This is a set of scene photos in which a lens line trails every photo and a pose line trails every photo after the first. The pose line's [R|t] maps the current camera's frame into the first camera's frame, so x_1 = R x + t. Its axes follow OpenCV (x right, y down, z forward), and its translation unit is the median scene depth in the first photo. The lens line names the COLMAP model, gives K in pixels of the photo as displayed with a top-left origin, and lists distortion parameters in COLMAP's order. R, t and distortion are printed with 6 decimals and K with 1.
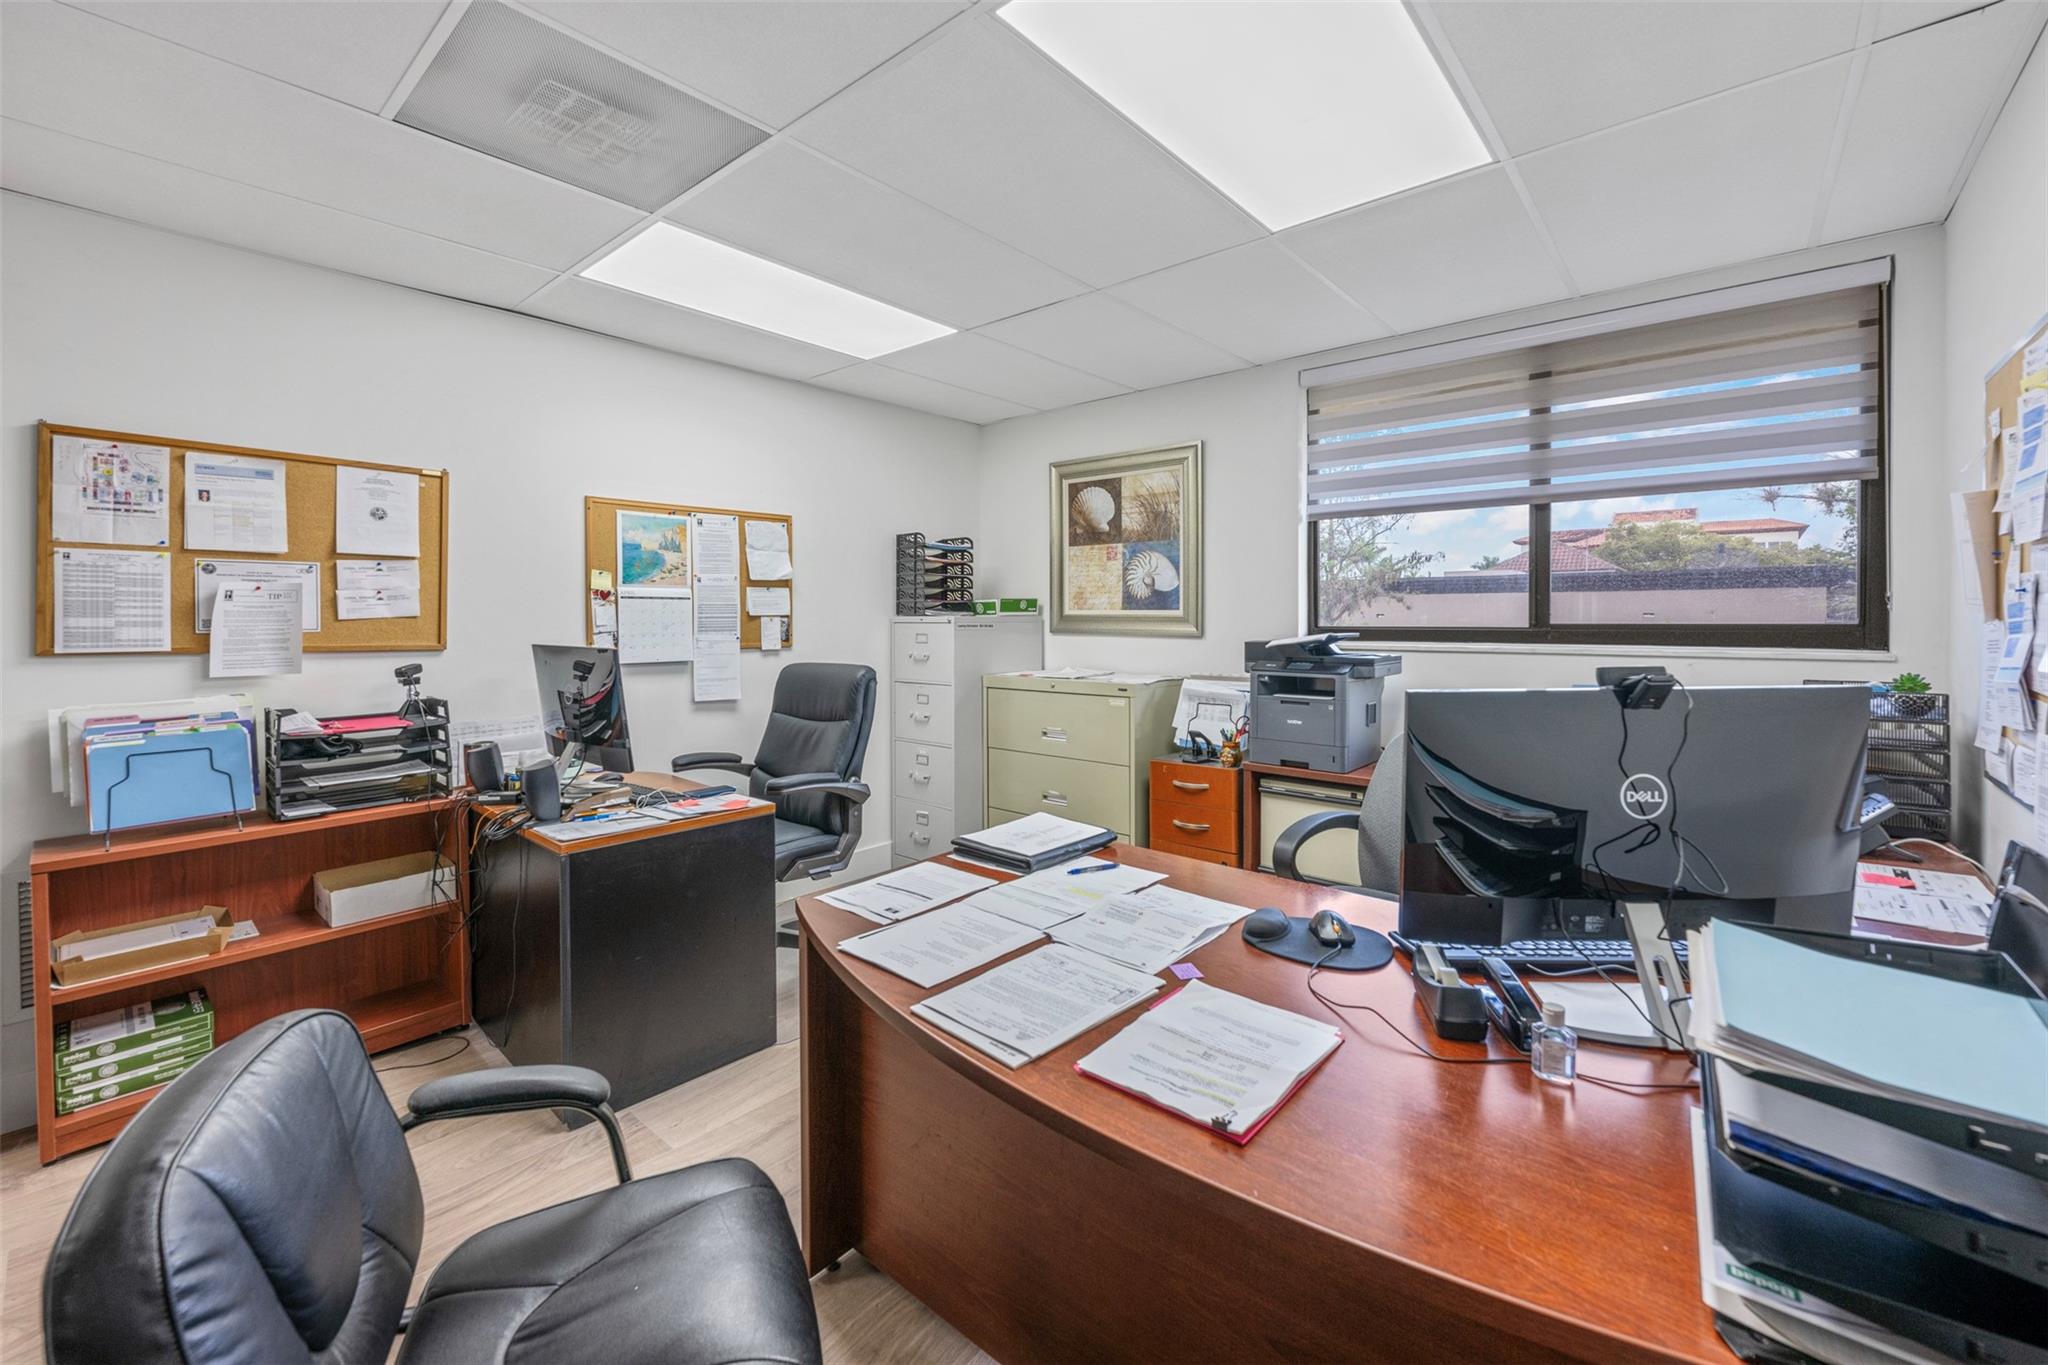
lens RADIAL K [[828.2, 0, 998.9], [0, 828.2, 620.2], [0, 0, 1]] dist [-0.004455, 0.000770]
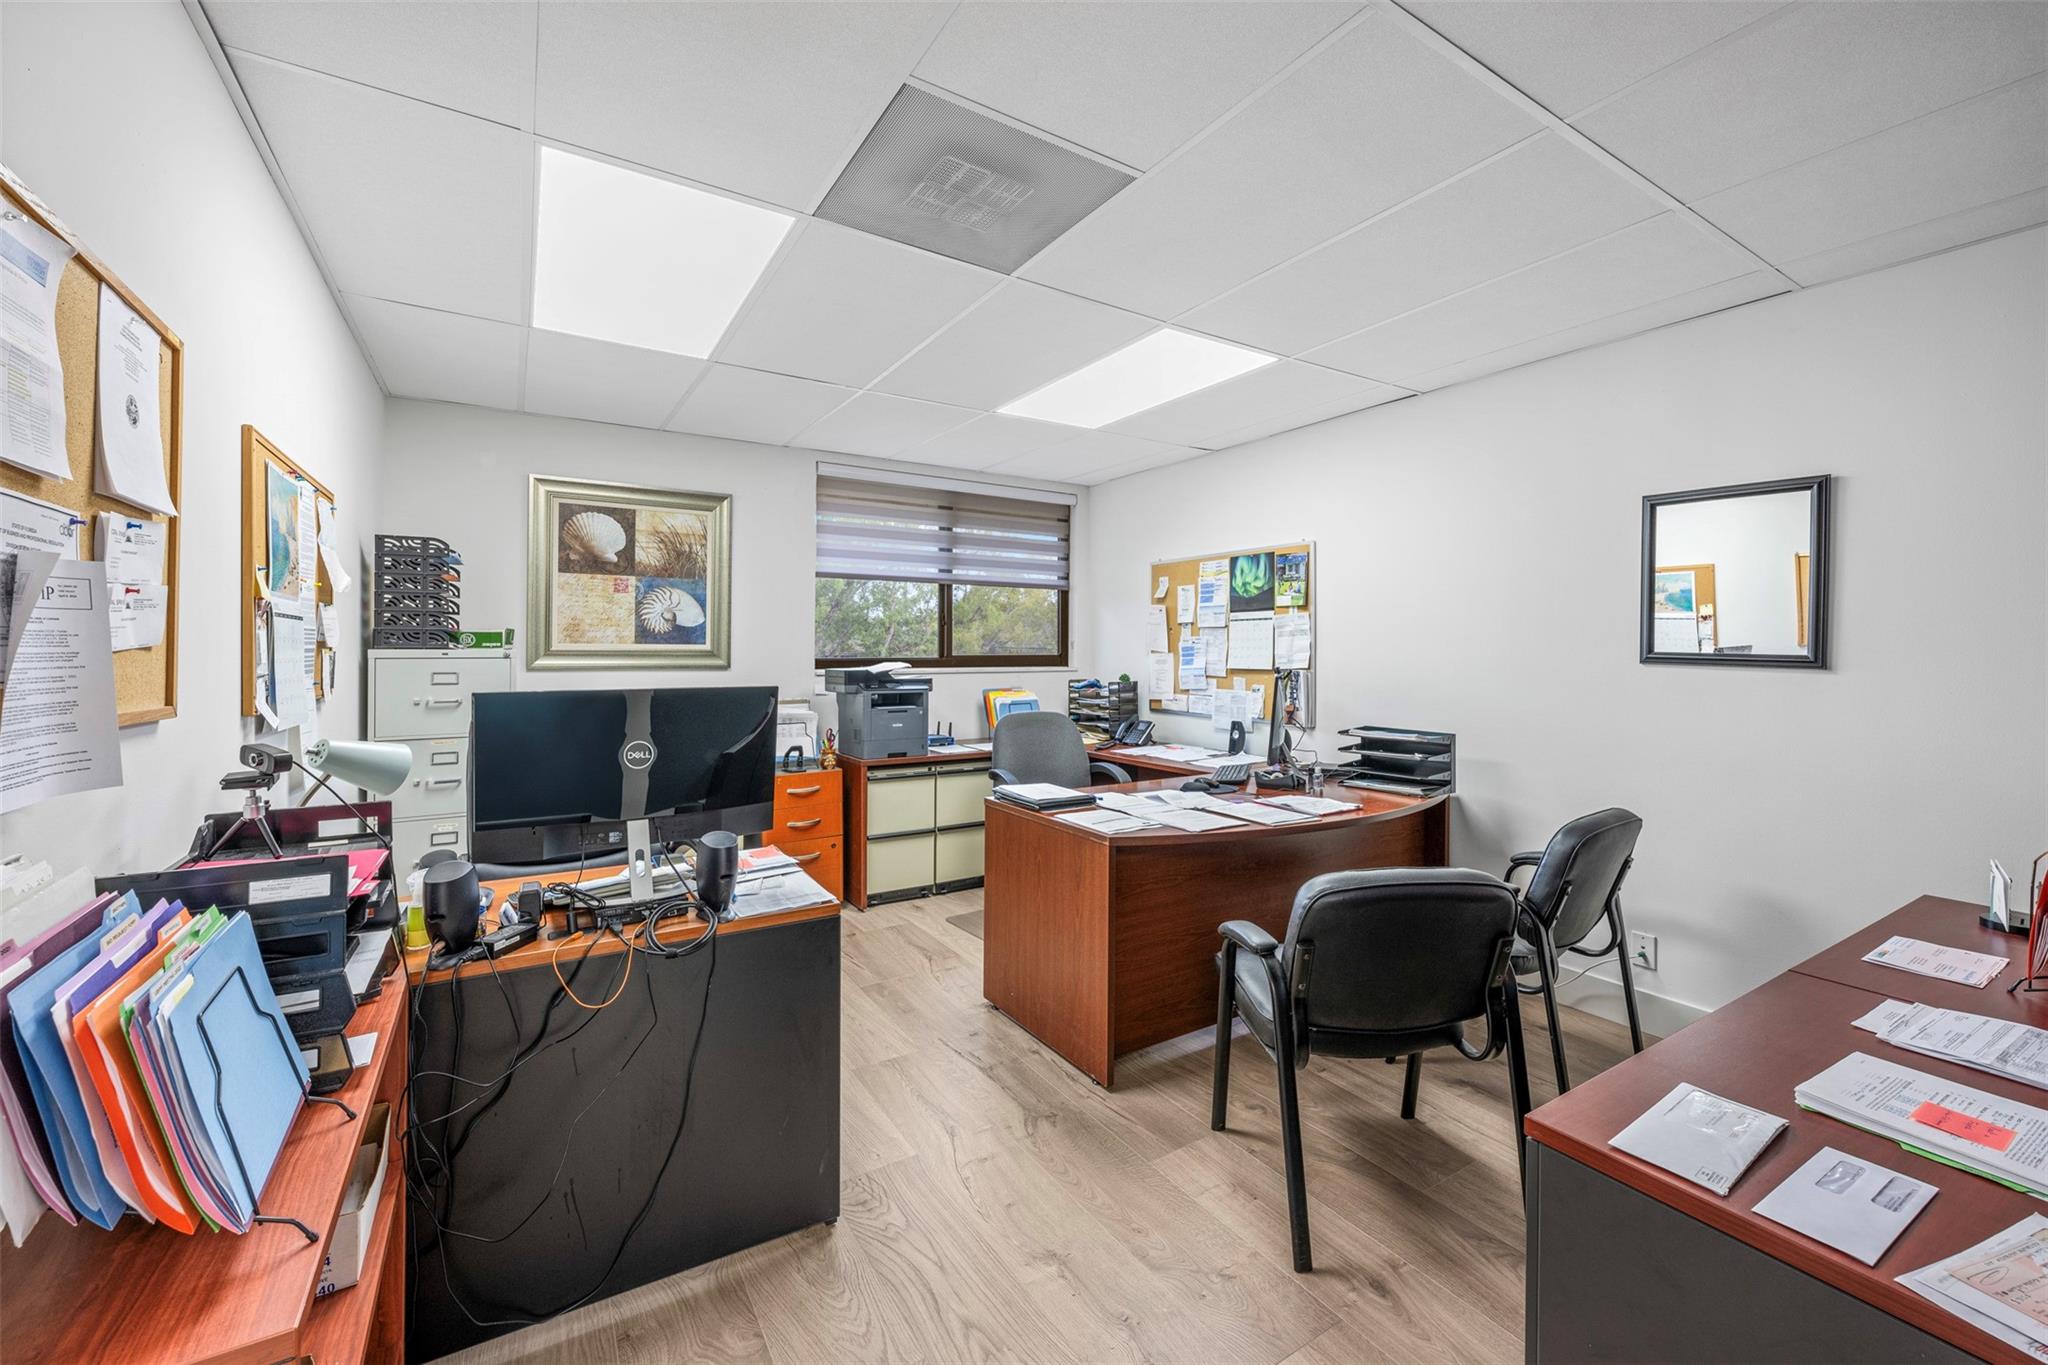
lens RADIAL K [[828.2, 0, 1020.3], [0, 828.2, 647.9], [0, 0, 1]] dist [-0.004455, 0.000770]
pose [[0.285055, 0.005977, 0.958493, -0.677473], [0.002808, 0.999971, -0.007071, 0.000746], [-0.958507, 0.004707, 0.285030, 0.281823]]
